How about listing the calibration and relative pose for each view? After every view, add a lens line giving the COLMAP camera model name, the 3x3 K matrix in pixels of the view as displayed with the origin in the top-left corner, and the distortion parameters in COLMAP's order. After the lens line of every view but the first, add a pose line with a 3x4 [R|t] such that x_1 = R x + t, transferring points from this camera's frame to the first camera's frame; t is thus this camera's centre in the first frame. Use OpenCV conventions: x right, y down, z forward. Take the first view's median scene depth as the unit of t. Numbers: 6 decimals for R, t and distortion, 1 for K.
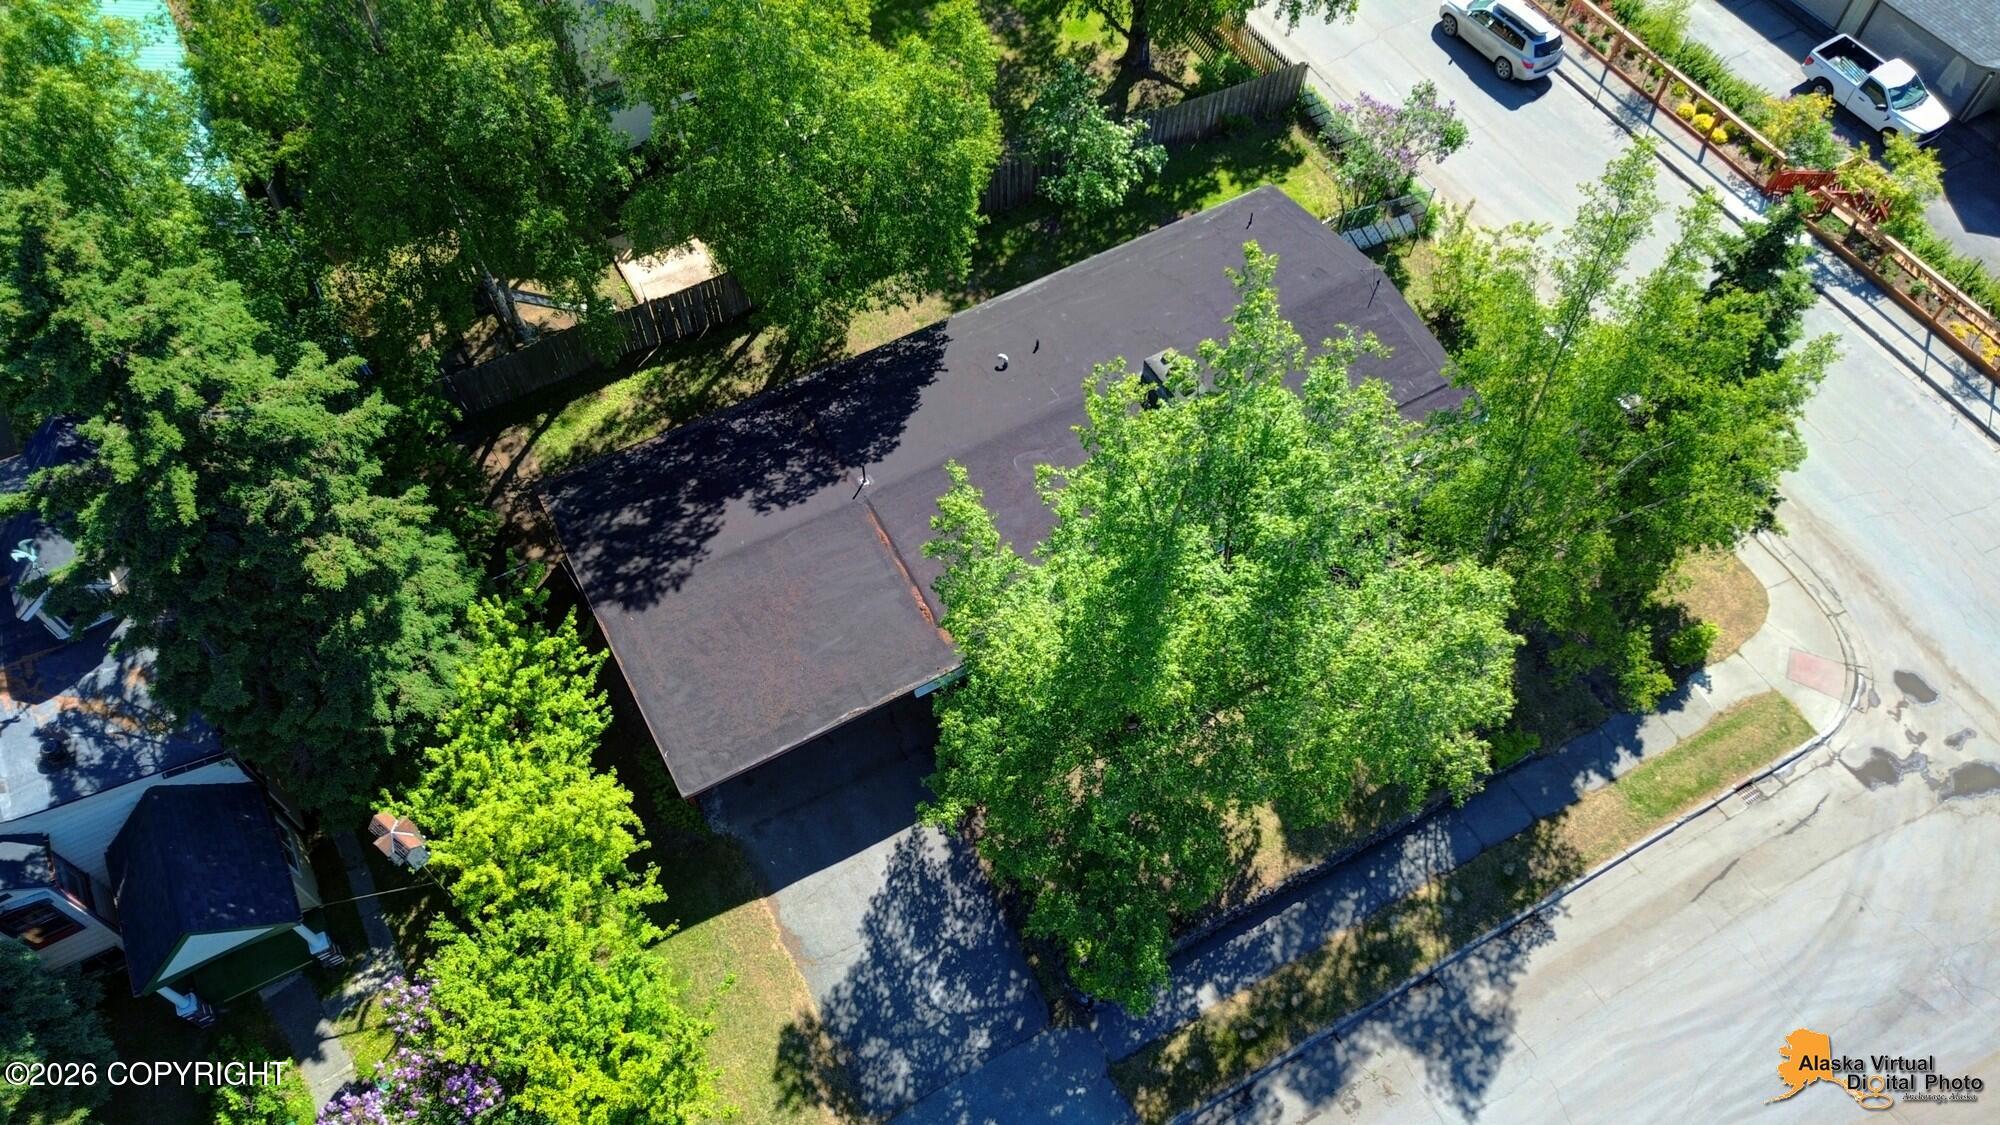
lens RADIAL K [[1404.2, 0, 991.2], [0, 1404.2, 552.5], [0, 0, 1]] dist [0.053887, -0.045336]
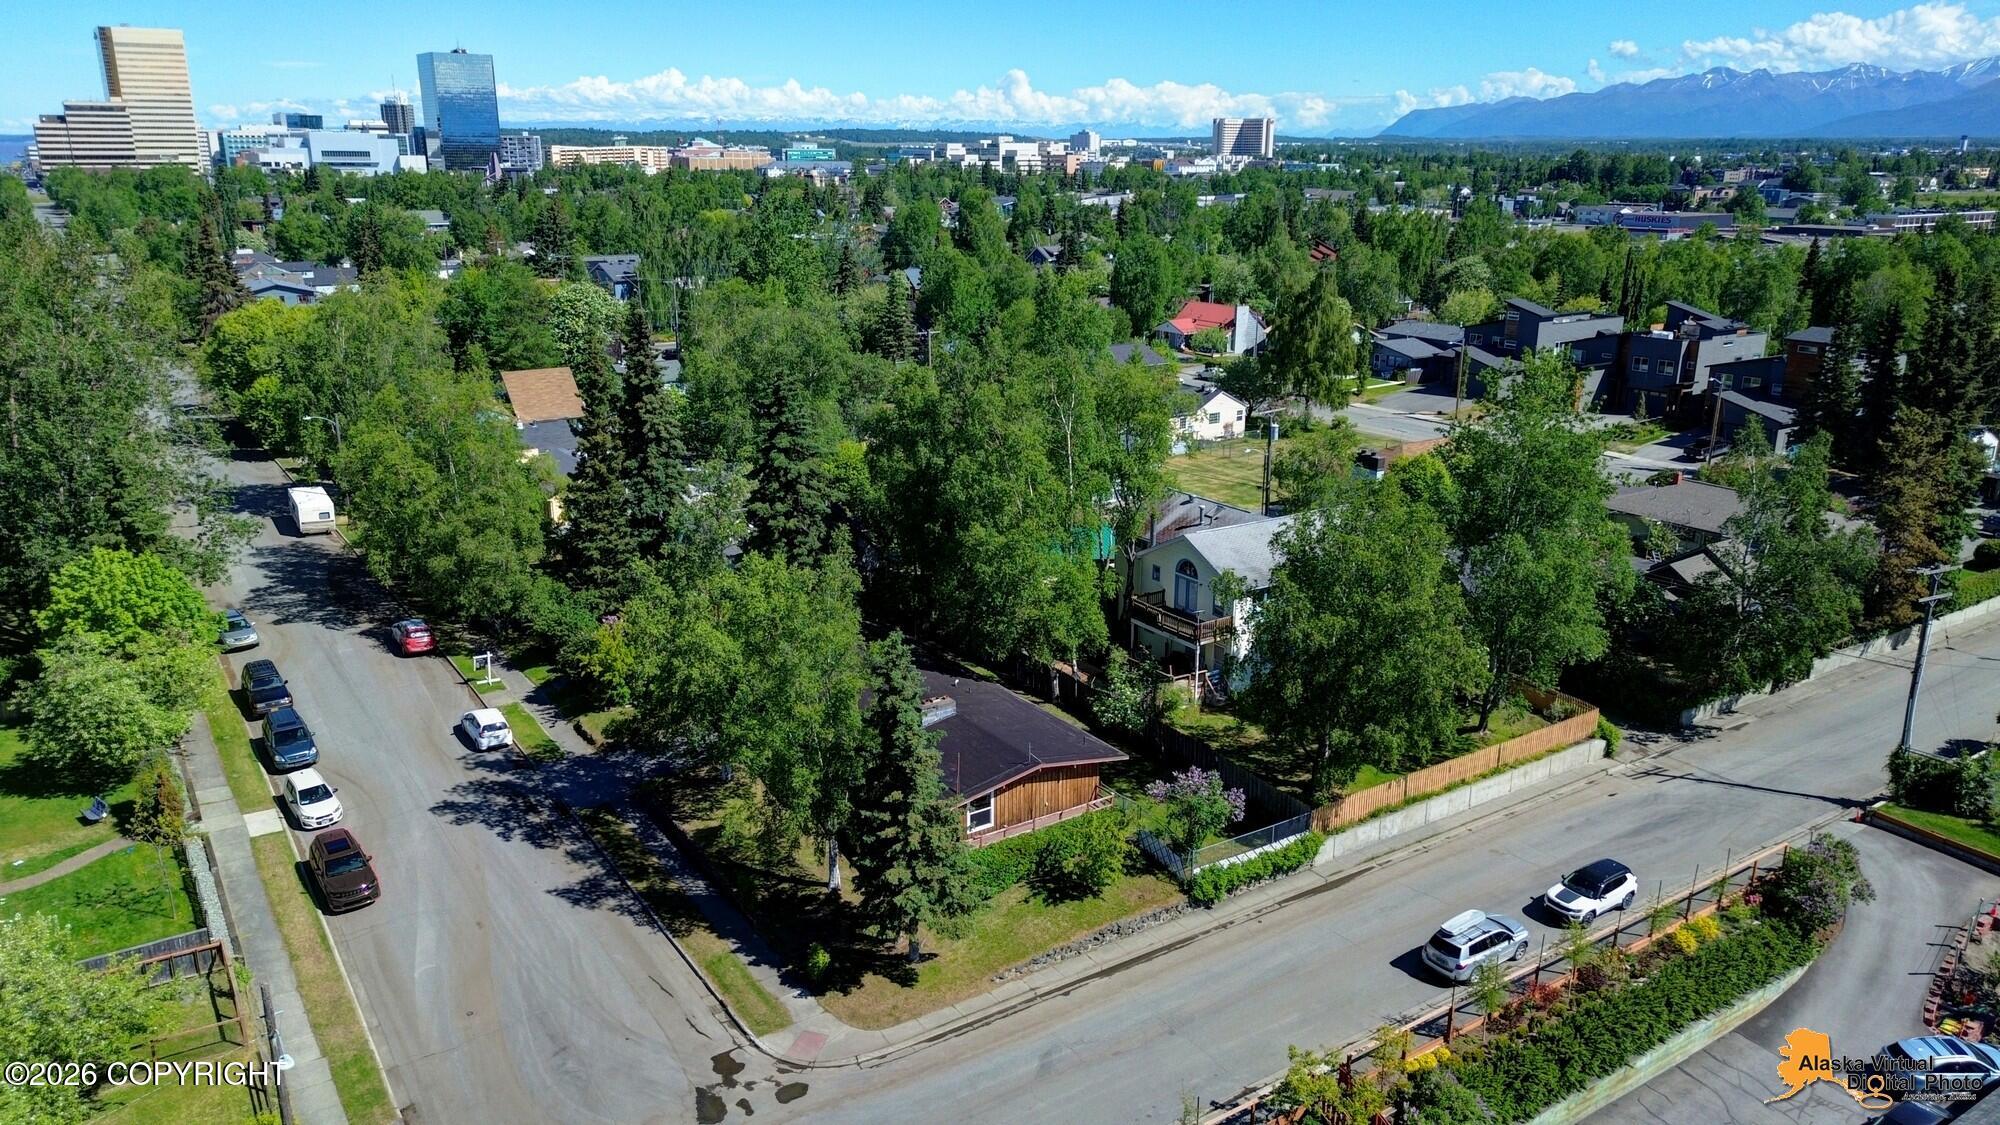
lens RADIAL K [[1404.2, 0, 1003.8], [0, 1404.2, 544.4], [0, 0, 1]] dist [0.053887, -0.045336]
pose [[0.094297, 0.275654, -0.956620, 1.938929], [-0.833600, 0.547185, 0.075504, -0.478555], [0.544261, 0.790319, 0.281383, 0.390147]]
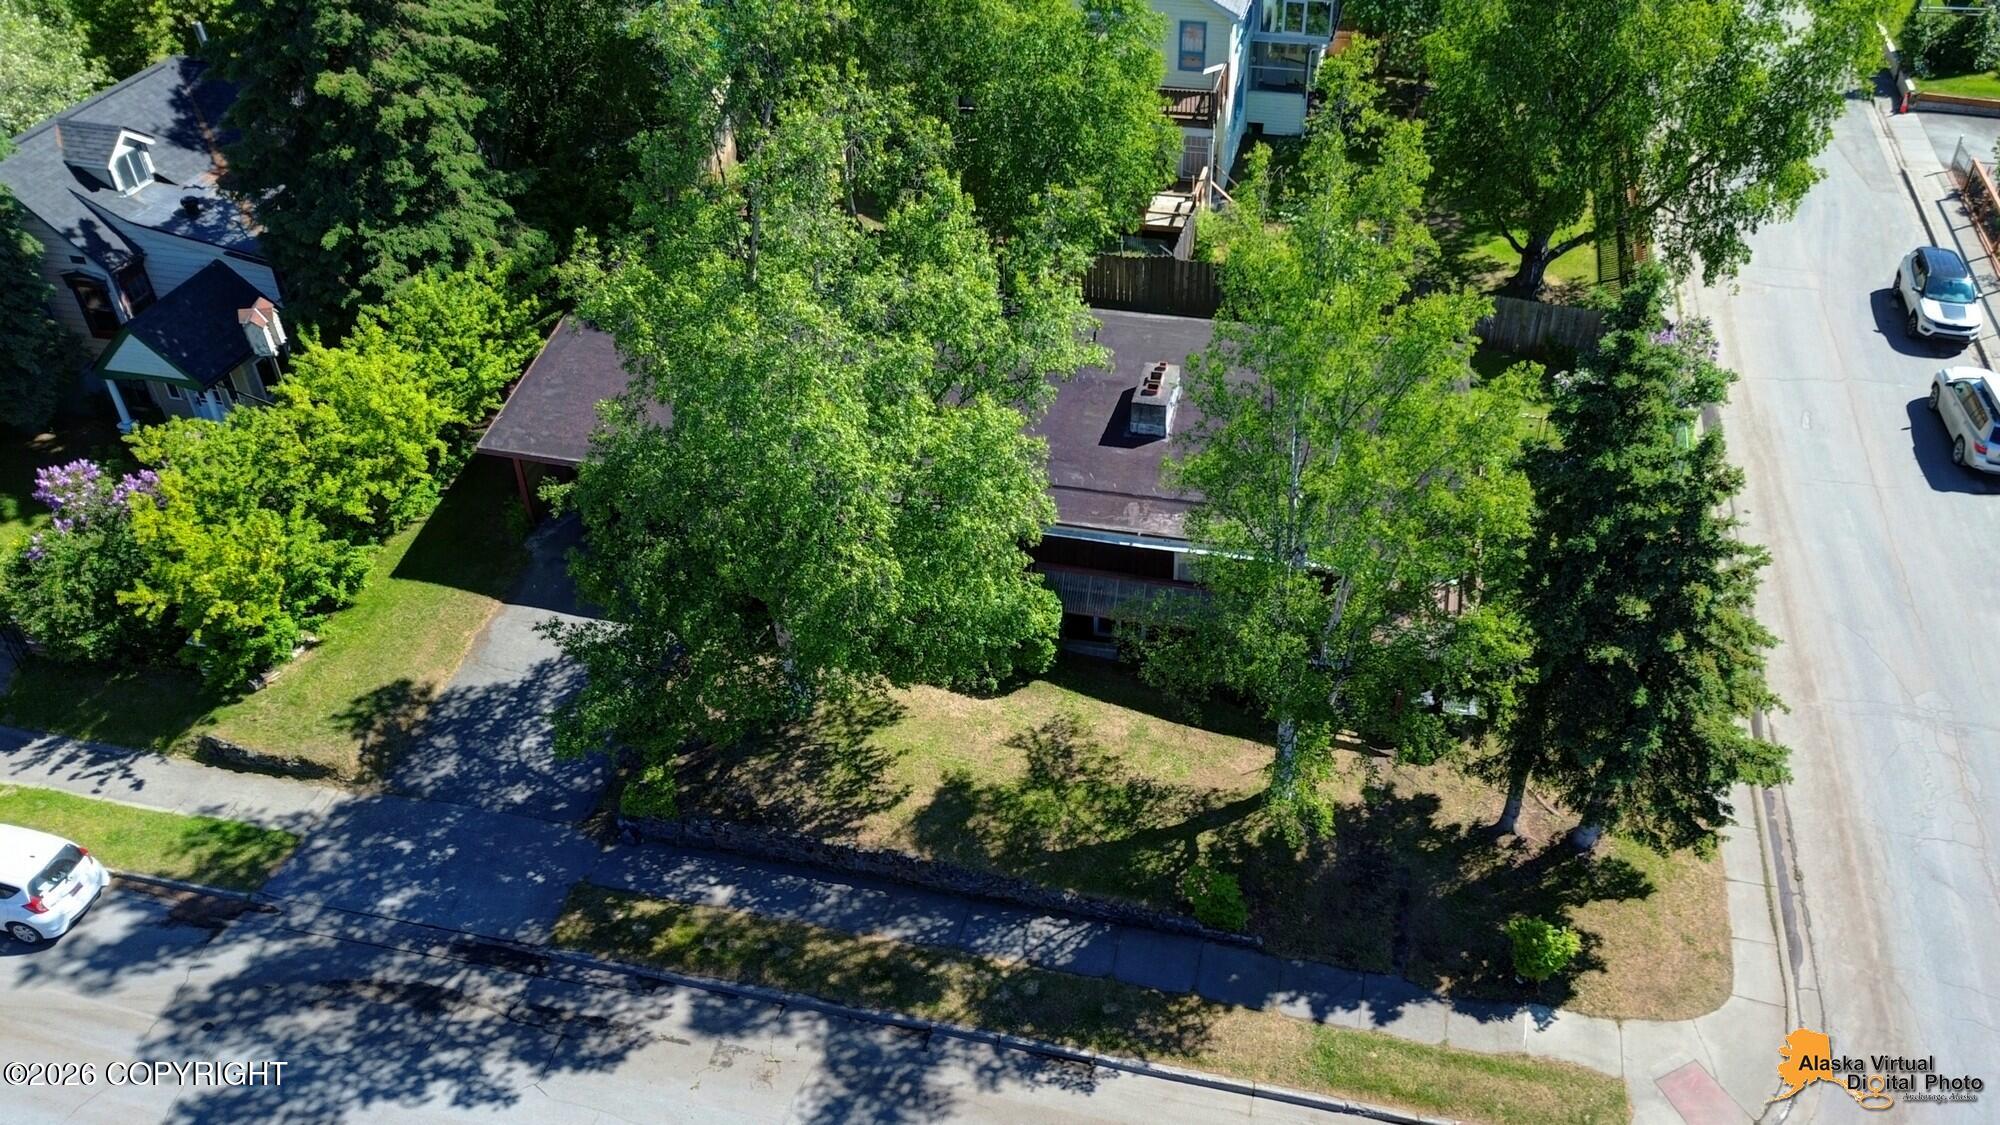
lens RADIAL K [[1610.4, 0, 1093.9], [0, 1610.4, 581.6], [0, 0, 1]] dist [0.047993, -0.028275]
pose [[0.760515, 0.406858, -0.506047, 0.722589], [-0.546868, 0.821521, -0.161366, 0.182964], [0.350075, 0.399463, 0.847276, 0.157852]]
